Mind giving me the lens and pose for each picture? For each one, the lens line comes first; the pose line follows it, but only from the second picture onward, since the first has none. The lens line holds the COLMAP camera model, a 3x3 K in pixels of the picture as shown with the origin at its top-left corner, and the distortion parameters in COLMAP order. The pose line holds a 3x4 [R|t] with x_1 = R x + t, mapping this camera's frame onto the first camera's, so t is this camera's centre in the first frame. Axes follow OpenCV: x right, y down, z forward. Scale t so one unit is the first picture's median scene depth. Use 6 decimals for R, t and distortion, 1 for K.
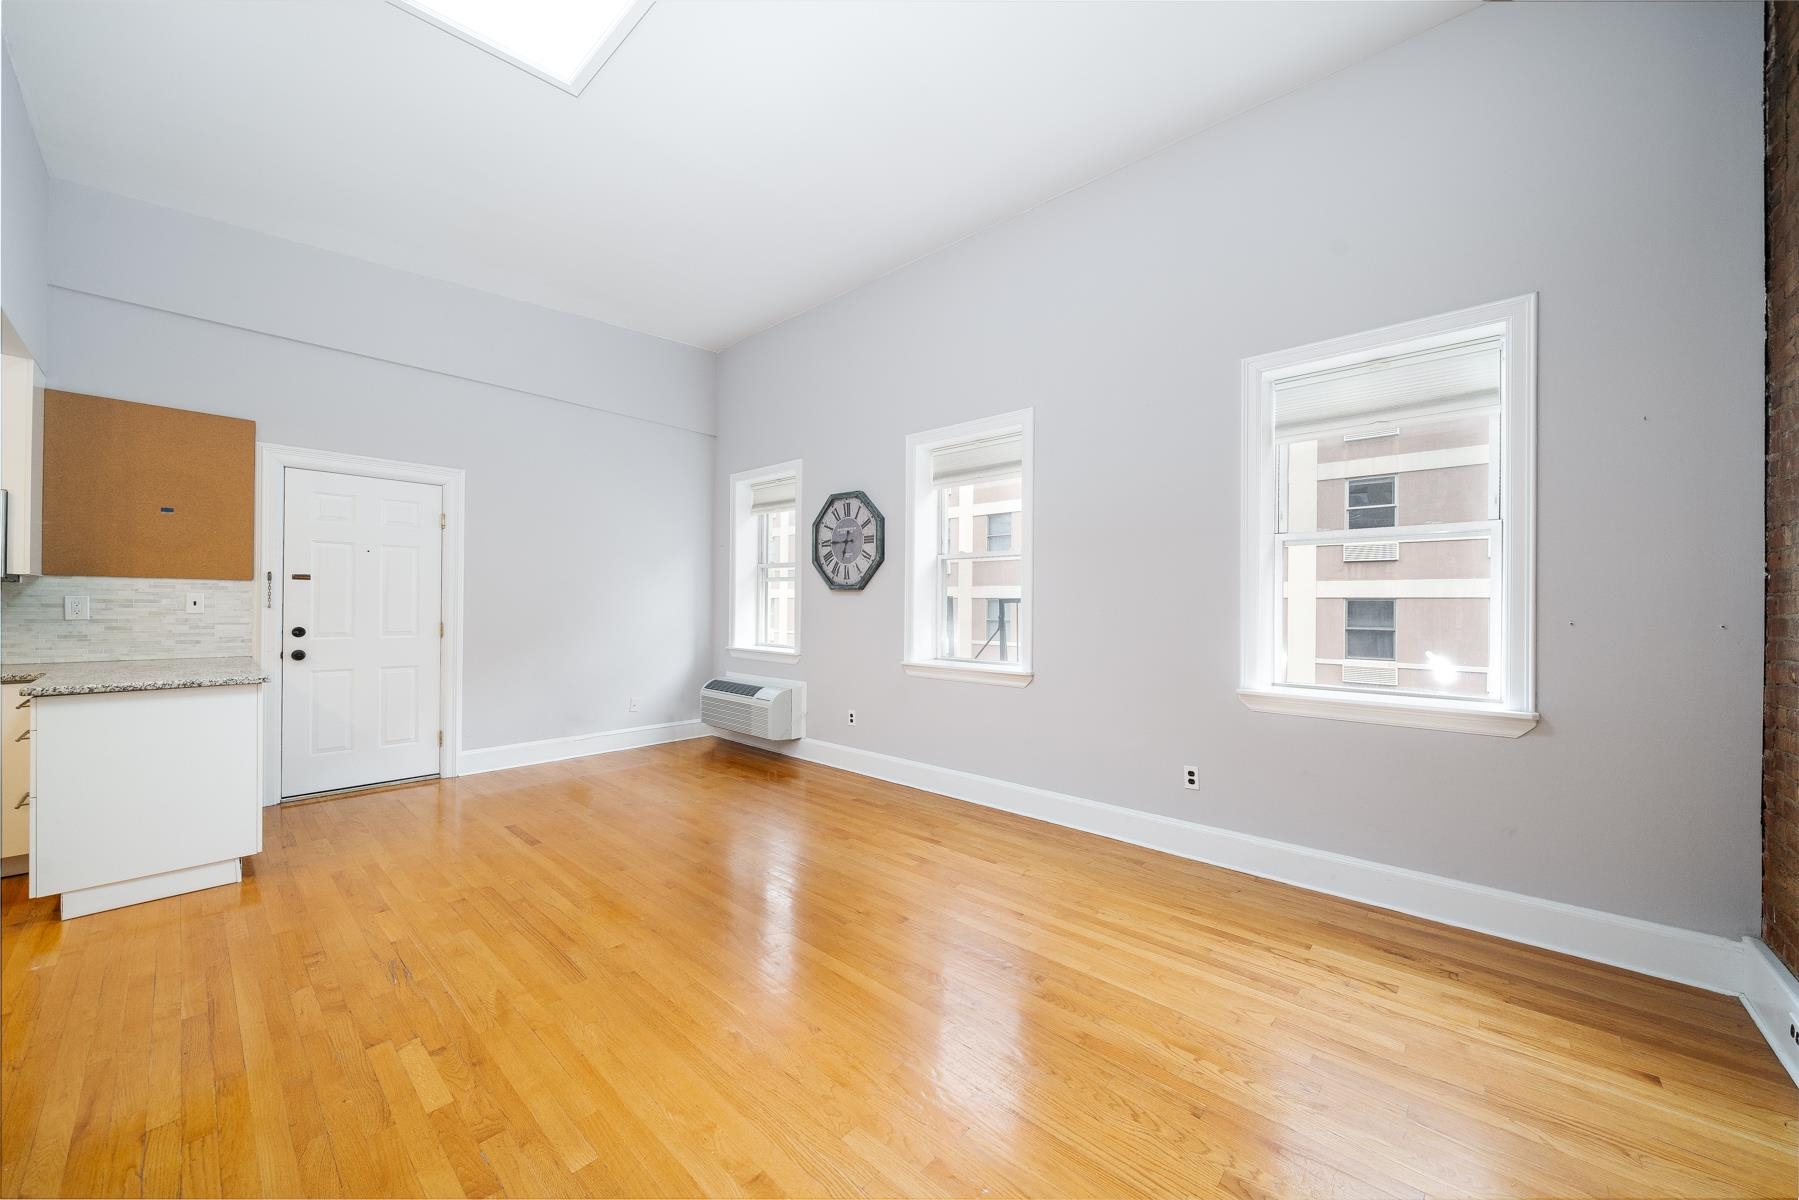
lens RADIAL K [[647.7, 0, 884.0], [0, 647.7, 604.2], [0, 0, 1]] dist [-0.003473, -0.000019]
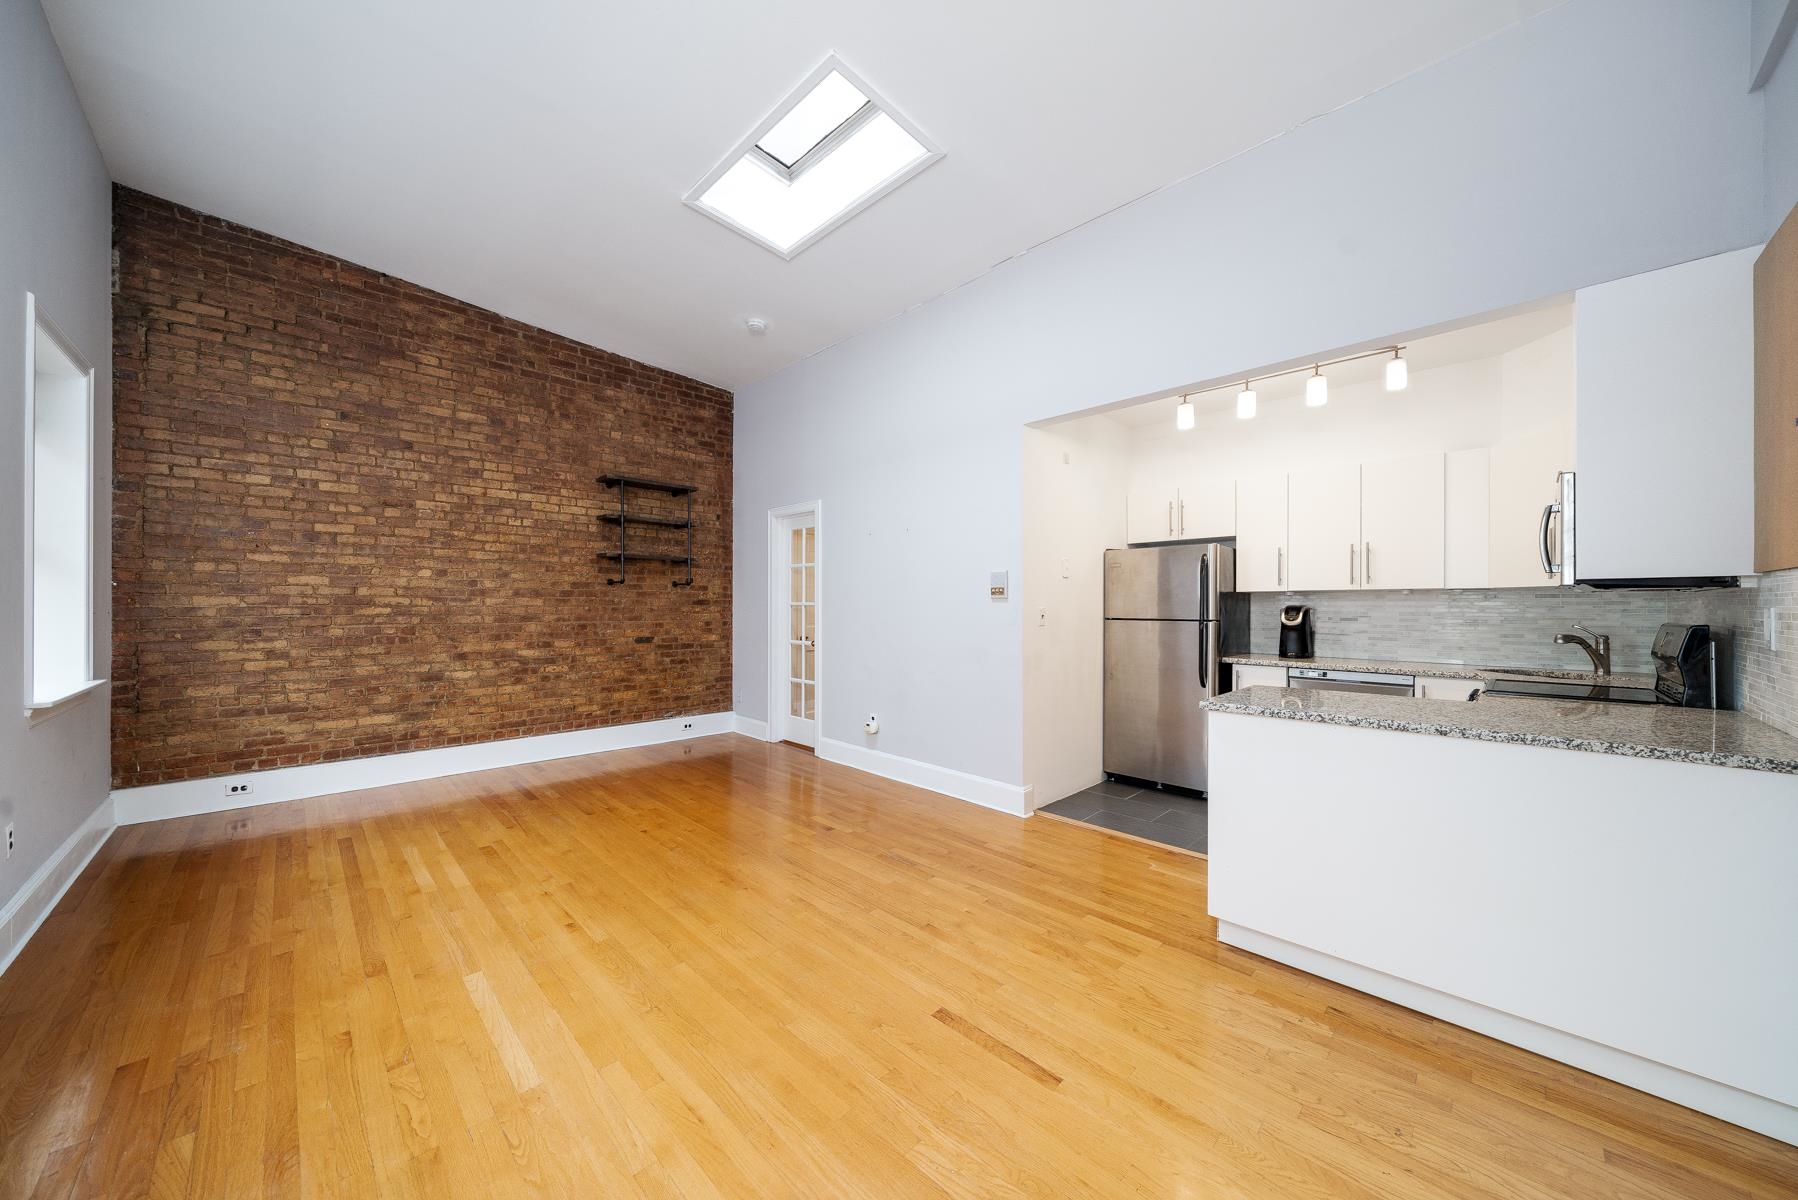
lens RADIAL K [[620.0, 0, 903.0], [0, 620.0, 608.7], [0, 0, 1]] dist [-0.006962, -0.000116]
pose [[-0.999330, -0.011950, 0.034594, -0.486024], [-0.011947, 0.999929, 0.000313, -0.003115], [-0.034595, -0.000101, -0.999401, 1.468866]]
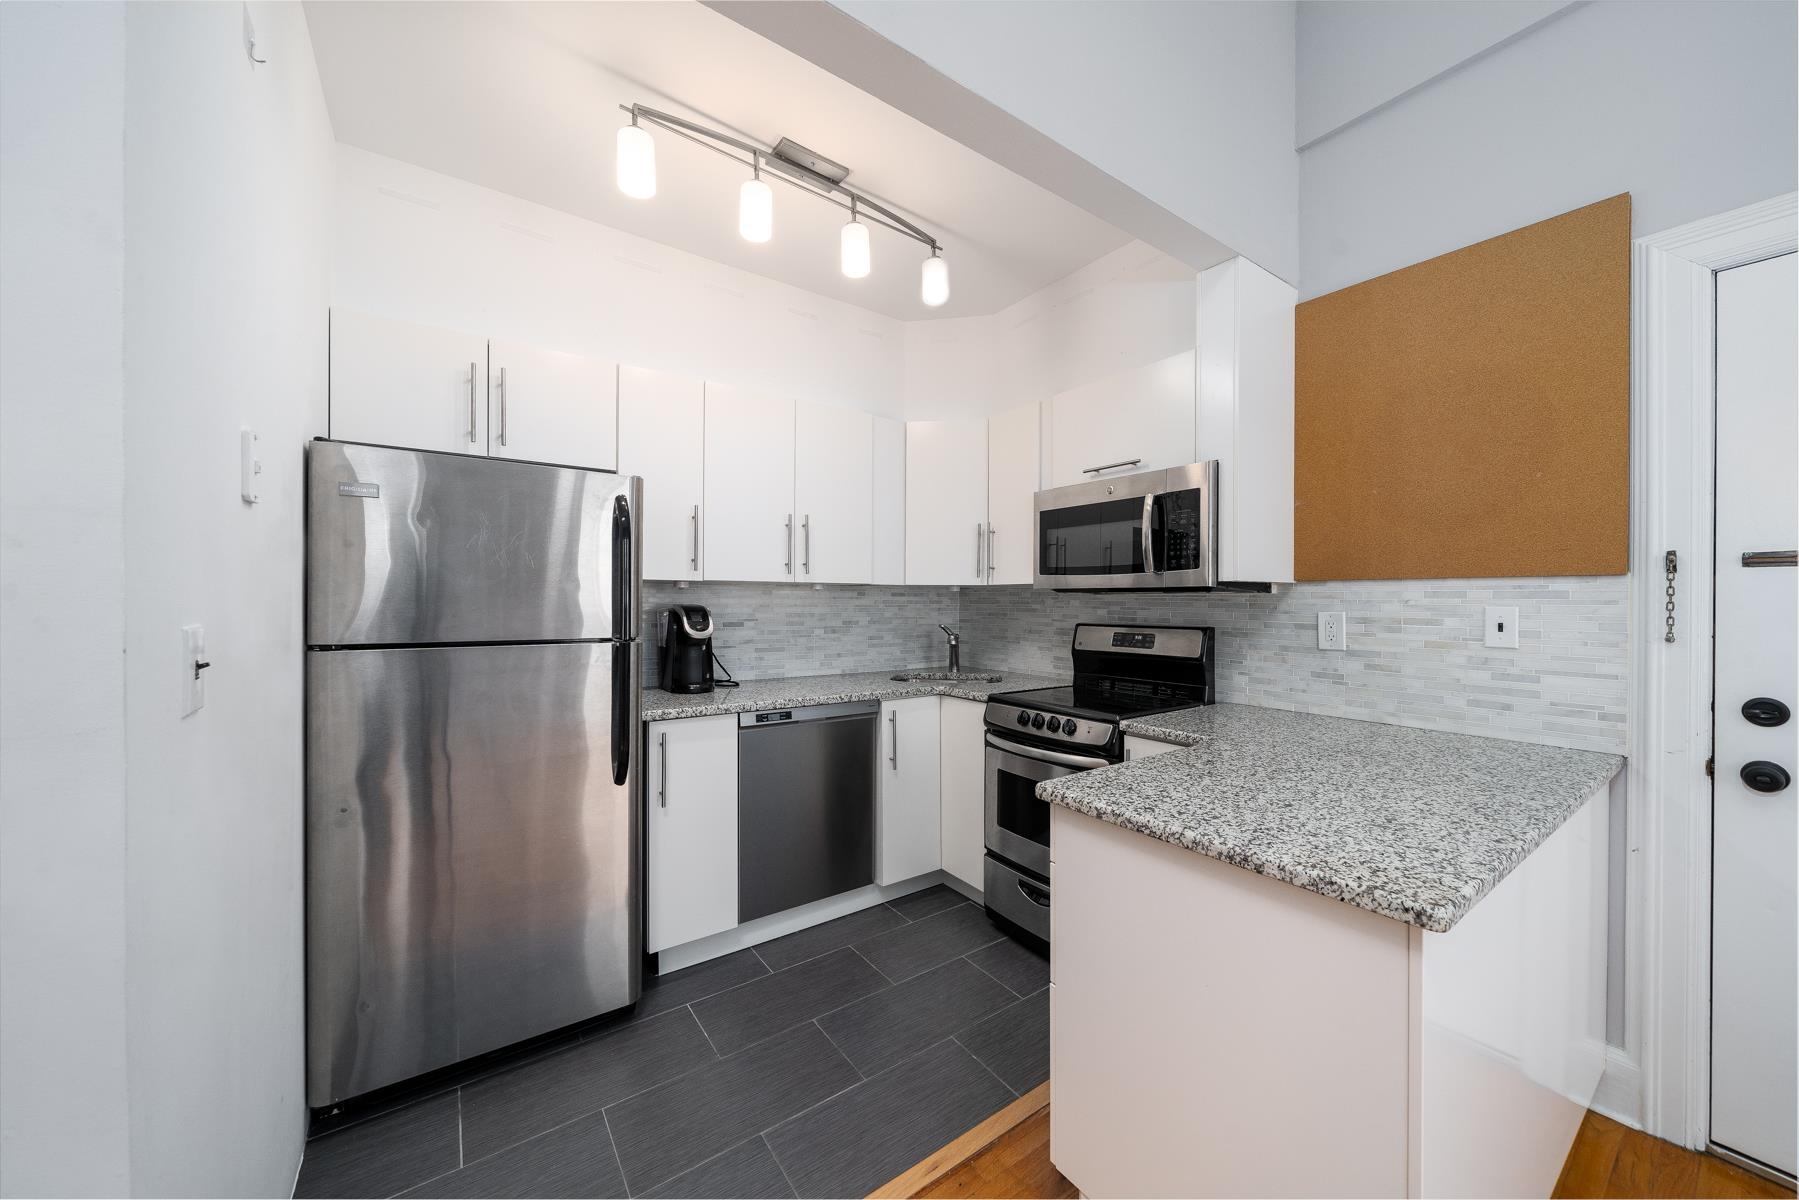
lens RADIAL K [[647.7, 0, 905.7], [0, 647.7, 603.6], [0, 0, 1]] dist [-0.003473, -0.000019]
pose [[-0.203592, -0.006001, -0.979038, -0.512506], [-0.003151, 0.999980, -0.005475, -0.015727], [0.979051, 0.001970, -0.203606, 0.677368]]
